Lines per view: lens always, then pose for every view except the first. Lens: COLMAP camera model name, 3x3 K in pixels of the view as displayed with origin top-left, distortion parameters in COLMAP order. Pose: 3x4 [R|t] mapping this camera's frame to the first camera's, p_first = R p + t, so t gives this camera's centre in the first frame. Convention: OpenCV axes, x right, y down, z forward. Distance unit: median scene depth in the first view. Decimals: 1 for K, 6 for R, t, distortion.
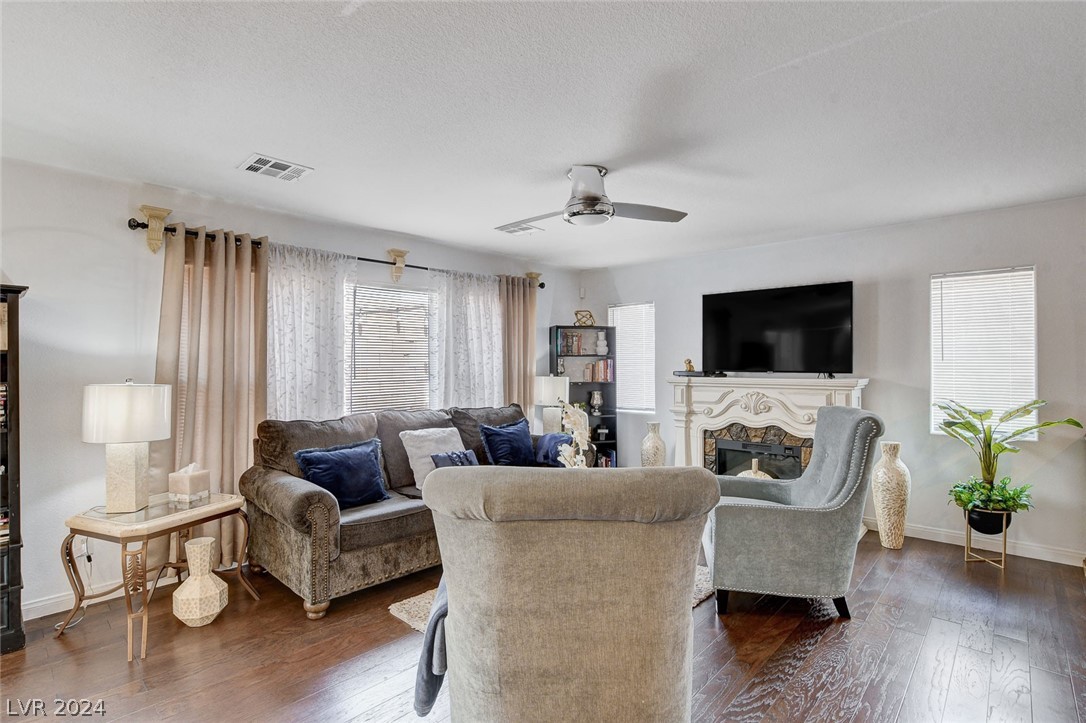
lens RADIAL K [[518.0, 0, 543.0], [0, 518.0, 361.5], [0, 0, 1]] dist [-0.026227, 0.000005]
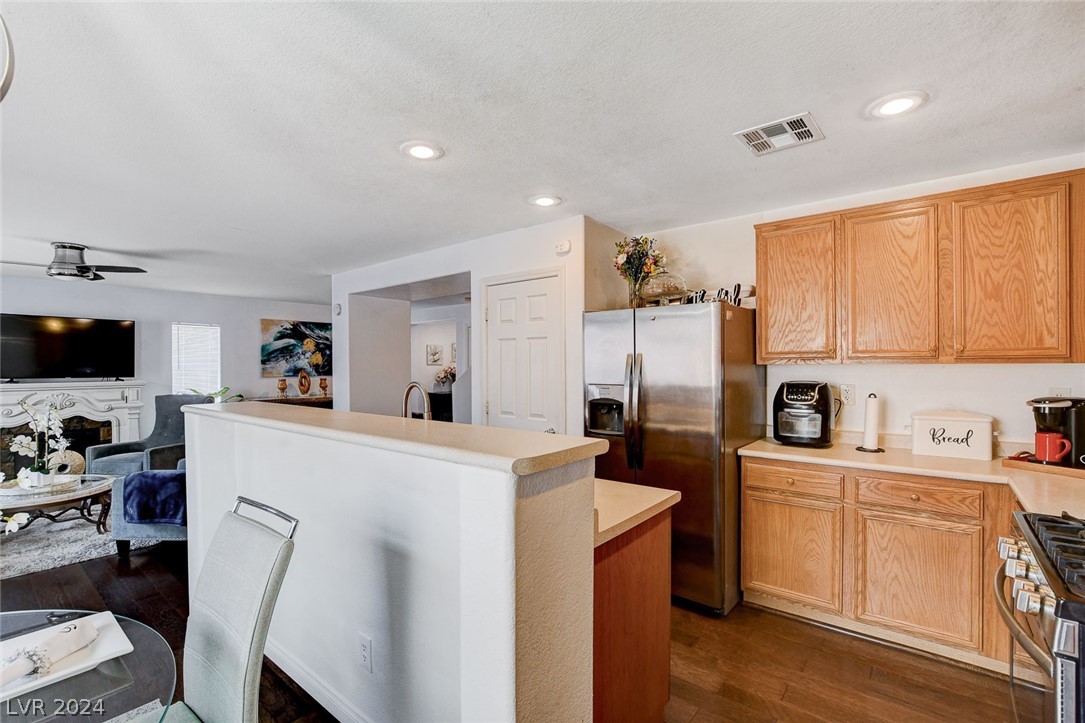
lens RADIAL K [[487.7, 0, 542.5], [0, 487.7, 361.5], [0, 0, 1]] dist [-0.021433, 0.000142]
pose [[-0.068759, 0.002947, 0.997629, -0.862848], [-0.009393, 0.999949, -0.003601, -0.028933], [-0.997589, -0.009619, -0.068728, -0.164189]]
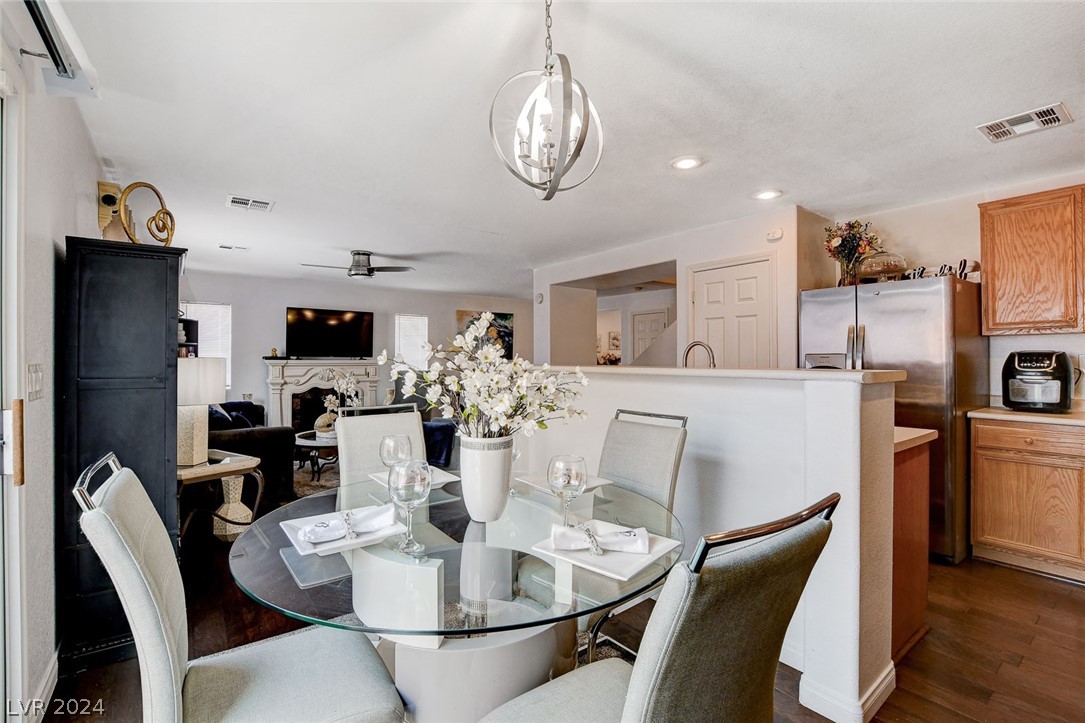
lens RADIAL K [[489.4, 0, 541.3], [0, 489.4, 349.9], [0, 0, 1]] dist [-0.034845, 0.008415]
pose [[0.180180, 0.015394, 0.983513, -1.006210], [-0.014480, 0.999811, -0.012996, 0.007440], [-0.983527, -0.011900, 0.180369, -0.008438]]
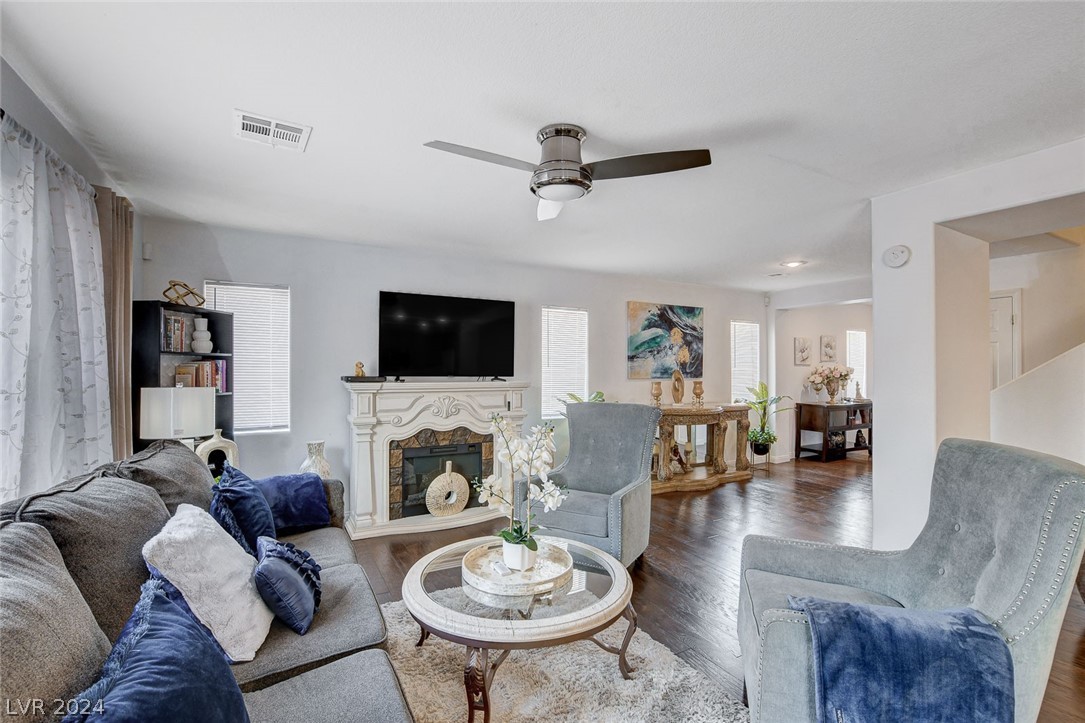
lens RADIAL K [[487.7, 0, 542.5], [0, 487.7, 361.5], [0, 0, 1]] dist [-0.021433, 0.000142]
pose [[0.313202, 0.014526, 0.949575, -0.416029], [-0.012872, 0.999856, -0.011050, -0.000858], [-0.949599, -0.008762, 0.313344, 0.481979]]
